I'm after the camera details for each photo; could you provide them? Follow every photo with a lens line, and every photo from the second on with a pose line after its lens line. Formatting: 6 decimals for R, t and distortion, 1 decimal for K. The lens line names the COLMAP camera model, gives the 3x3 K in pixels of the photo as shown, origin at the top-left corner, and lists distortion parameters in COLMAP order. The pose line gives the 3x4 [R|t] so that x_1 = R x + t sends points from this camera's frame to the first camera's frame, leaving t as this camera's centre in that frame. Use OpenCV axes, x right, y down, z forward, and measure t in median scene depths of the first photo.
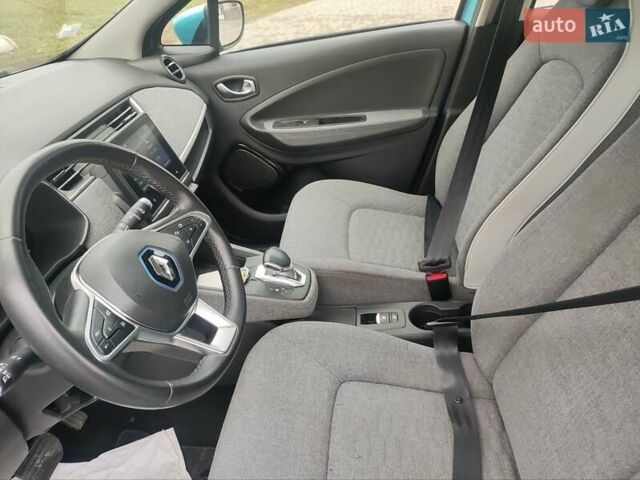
lens RADIAL K [[470.4, 0, 321.6], [0, 470.4, 239.7], [0, 0, 1]] dist [0.041327, -0.030220]
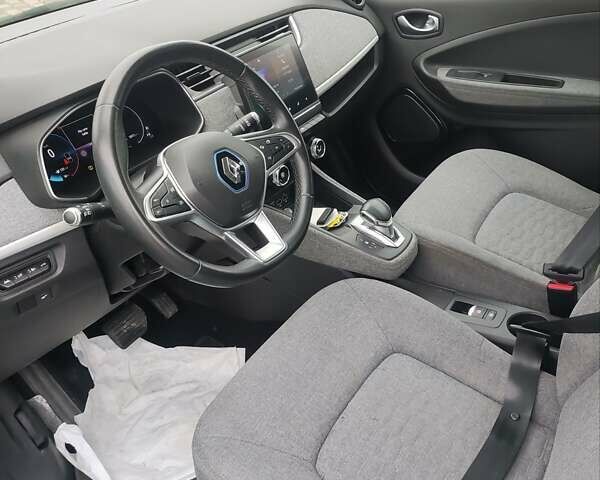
lens RADIAL K [[567.2, 0, 300.5], [0, 567.2, 239.6], [0, 0, 1]] dist [0.055967, -0.021205]
pose [[0.894188, 0.284351, -0.345793, 0.167954], [-0.265797, 0.958719, 0.101043, 0.020363], [0.360250, 0.001559, 0.932854, -0.100078]]
